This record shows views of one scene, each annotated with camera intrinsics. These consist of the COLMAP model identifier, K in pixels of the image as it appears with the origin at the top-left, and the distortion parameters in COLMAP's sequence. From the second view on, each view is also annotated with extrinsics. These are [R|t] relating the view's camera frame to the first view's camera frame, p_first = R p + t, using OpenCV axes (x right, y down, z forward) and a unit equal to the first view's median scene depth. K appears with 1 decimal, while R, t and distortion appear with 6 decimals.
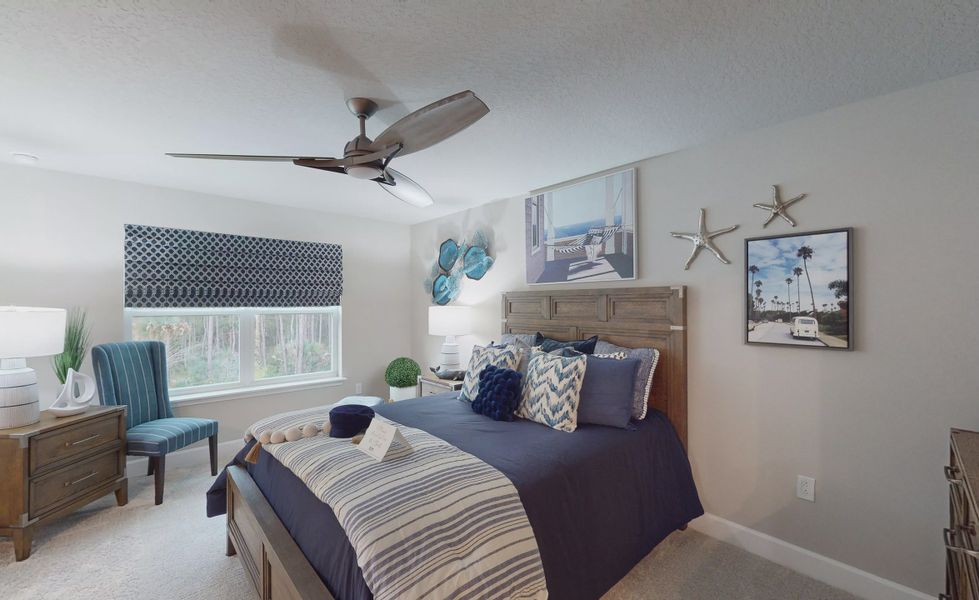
lens RADIAL K [[388.8, 0, 486.7], [0, 388.8, 296.0], [0, 0, 1]] dist [0.005142, -0.001213]
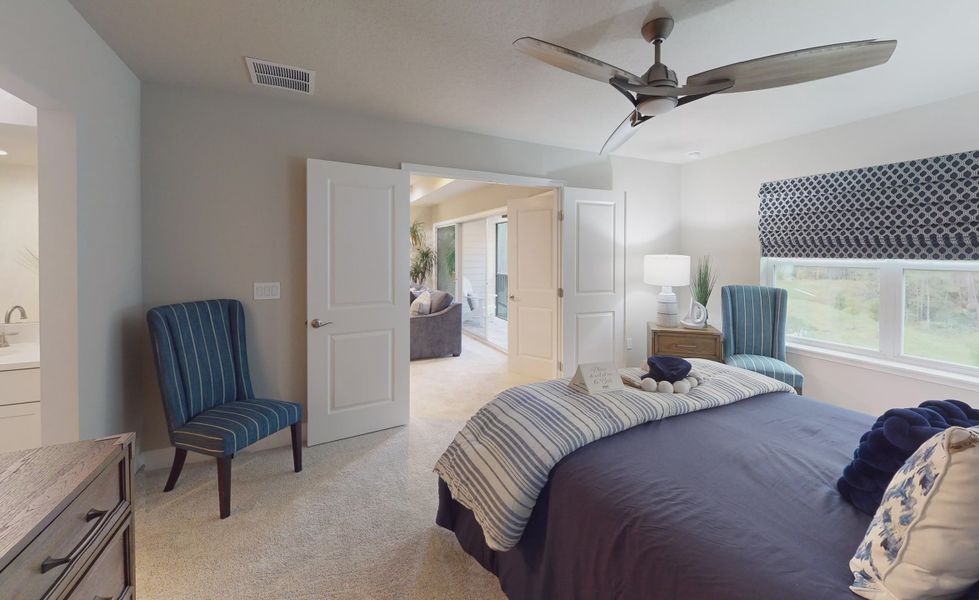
lens RADIAL K [[372.7, 0, 471.3], [0, 372.7, 296.4], [0, 0, 1]] dist [-0.000643, 0.000078]
pose [[-0.272949, 0.112442, -0.955435, 0.396763], [0.010350, 0.993432, 0.113957, 0.011371], [0.961973, 0.021216, -0.272320, 0.469026]]
